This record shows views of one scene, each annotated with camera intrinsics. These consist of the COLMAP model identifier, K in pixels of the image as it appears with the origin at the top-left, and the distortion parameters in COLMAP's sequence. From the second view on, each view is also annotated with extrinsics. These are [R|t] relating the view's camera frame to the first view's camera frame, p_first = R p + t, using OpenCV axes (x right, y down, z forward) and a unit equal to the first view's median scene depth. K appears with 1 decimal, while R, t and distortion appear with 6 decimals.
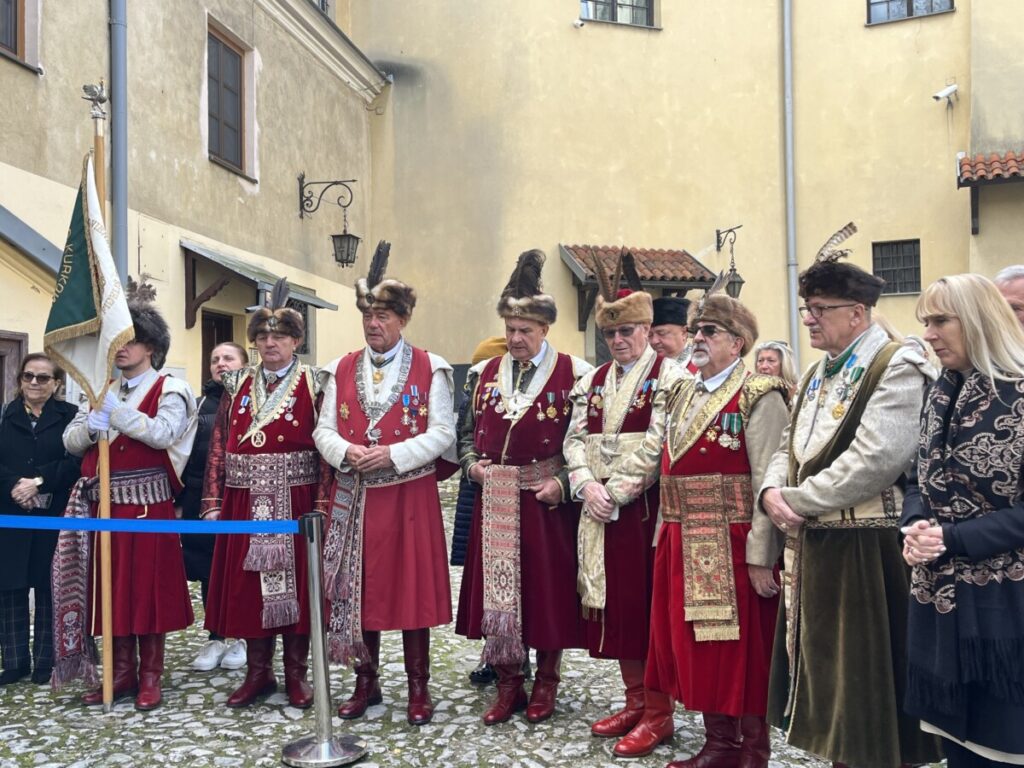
lens RADIAL K [[1022.5, 0, 512.0], [0, 1022.5, 384.0], [0, 0, 1]] dist [0.029657, -0.019714]
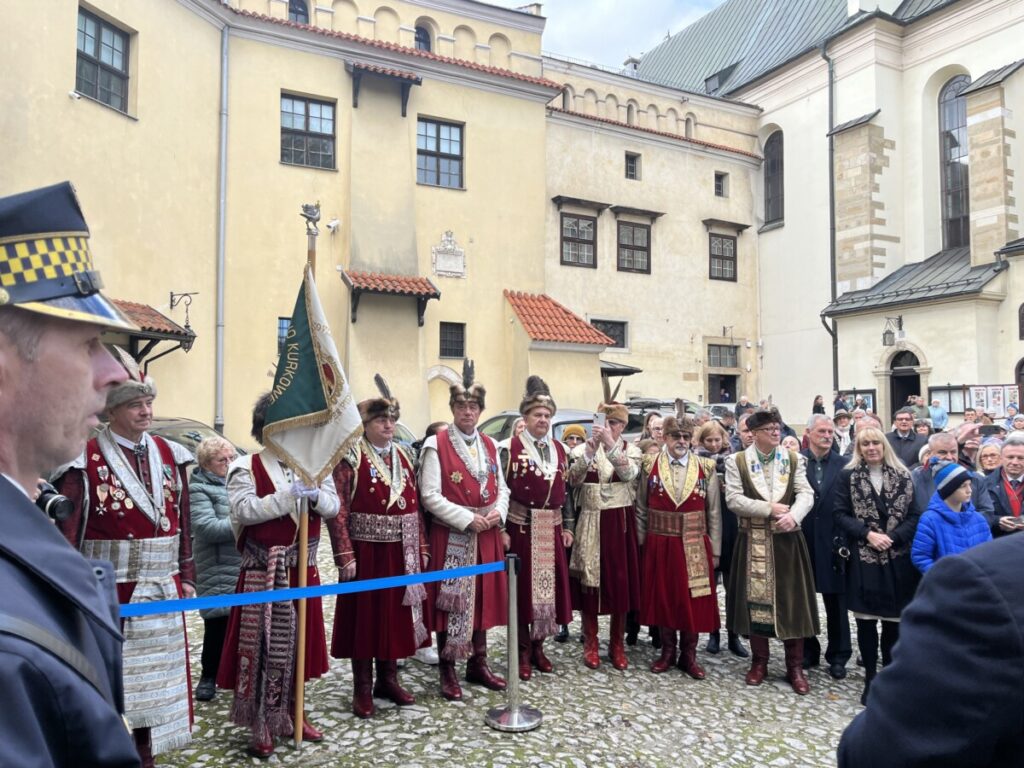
lens RADIAL K [[774.7, 0, 512.0], [0, 774.7, 384.0], [0, 0, 1]] dist [0.090099, -0.113382]
pose [[0.646140, 0.051645, 0.761469, -0.952916], [-0.035863, 0.998660, -0.037301, -0.068050], [-0.762376, -0.003207, 0.647127, 0.252522]]
